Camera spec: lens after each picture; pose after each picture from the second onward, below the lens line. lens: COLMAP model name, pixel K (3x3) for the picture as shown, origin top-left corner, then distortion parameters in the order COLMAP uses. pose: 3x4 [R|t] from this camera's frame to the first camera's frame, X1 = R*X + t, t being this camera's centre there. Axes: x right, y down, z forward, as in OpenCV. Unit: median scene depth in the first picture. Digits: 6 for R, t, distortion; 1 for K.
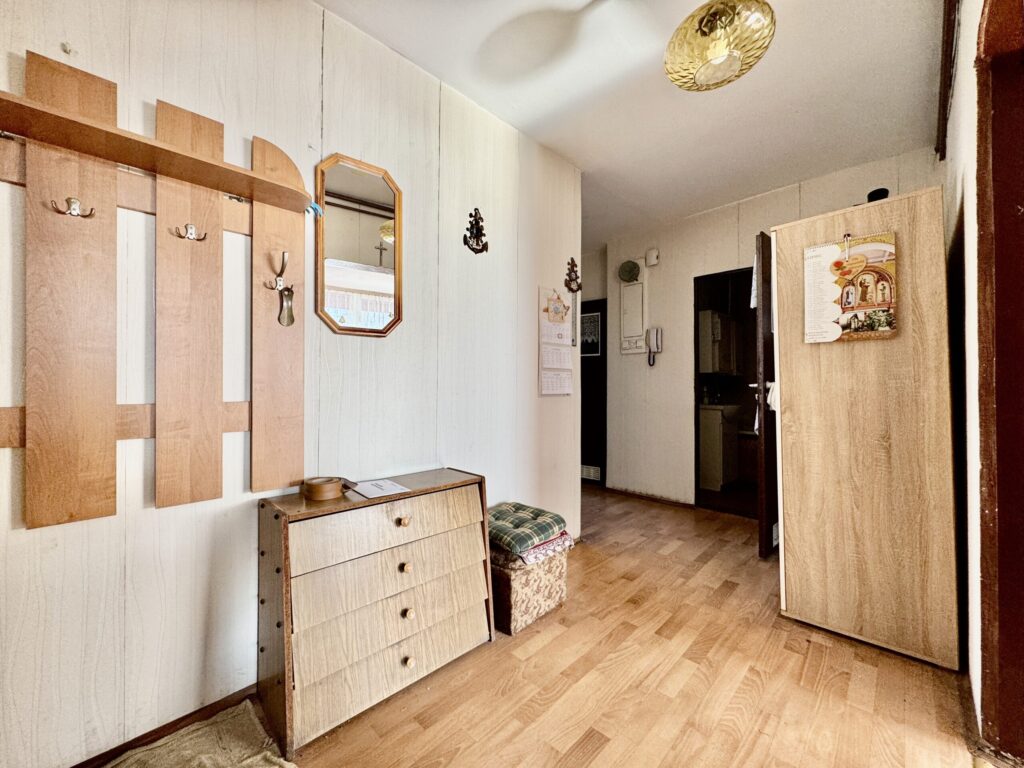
lens RADIAL K [[409.0, 0, 515.0], [0, 409.0, 383.4], [0, 0, 1]] dist [-0.001504, 0.000017]
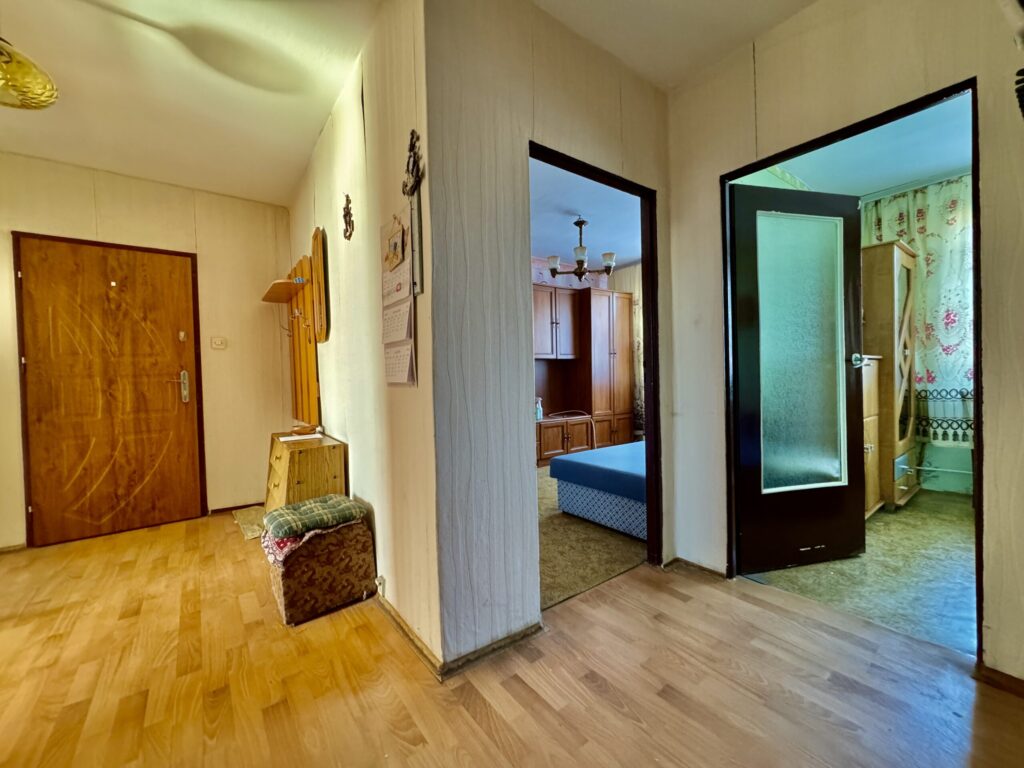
lens RADIAL K [[409.0, 0, 515.0], [0, 409.0, 383.4], [0, 0, 1]] dist [-0.001504, 0.000017]
pose [[-0.151970, 0.018641, -0.988209, 1.002610], [0.033592, 0.999342, 0.013685, 0.034248], [0.987814, -0.031117, -0.152496, 1.836775]]
